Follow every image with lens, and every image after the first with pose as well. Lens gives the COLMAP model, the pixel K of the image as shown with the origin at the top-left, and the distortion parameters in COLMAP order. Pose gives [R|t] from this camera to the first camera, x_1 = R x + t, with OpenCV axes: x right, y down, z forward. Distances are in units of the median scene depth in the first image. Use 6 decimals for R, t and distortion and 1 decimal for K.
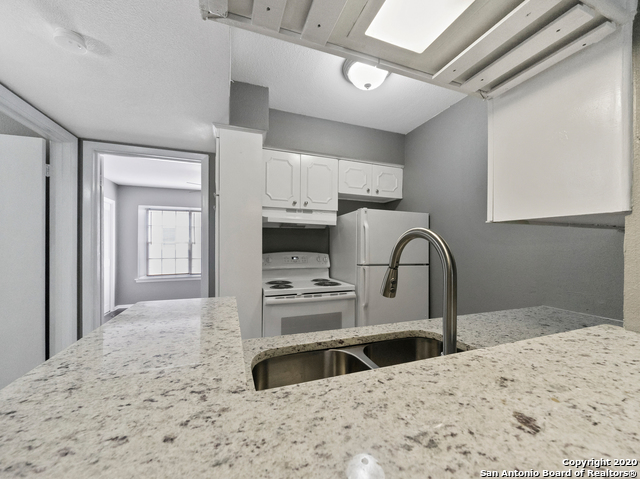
lens RADIAL K [[252.0, 0, 322.4], [0, 252.0, 242.3], [0, 0, 1]] dist [-0.002833, -0.000276]
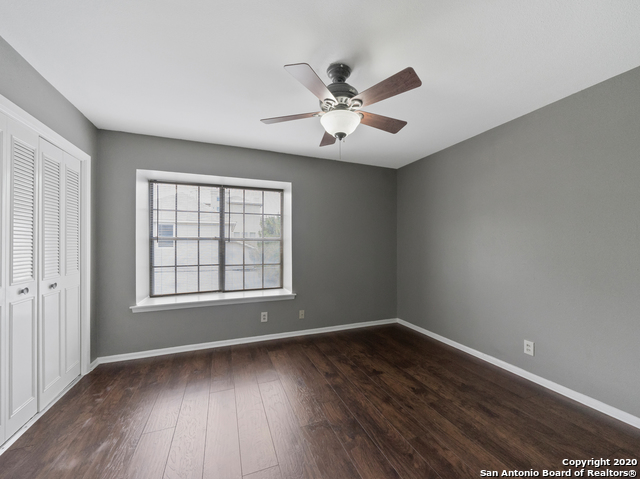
lens RADIAL K [[252.0, 0, 322.4], [0, 252.0, 242.3], [0, 0, 1]] dist [-0.002833, -0.000276]
pose [[0.999908, -0.004130, 0.012921, -0.313539], [0.004070, 0.999981, 0.004676, 0.007402], [-0.012940, -0.004623, 0.999906, 0.421018]]
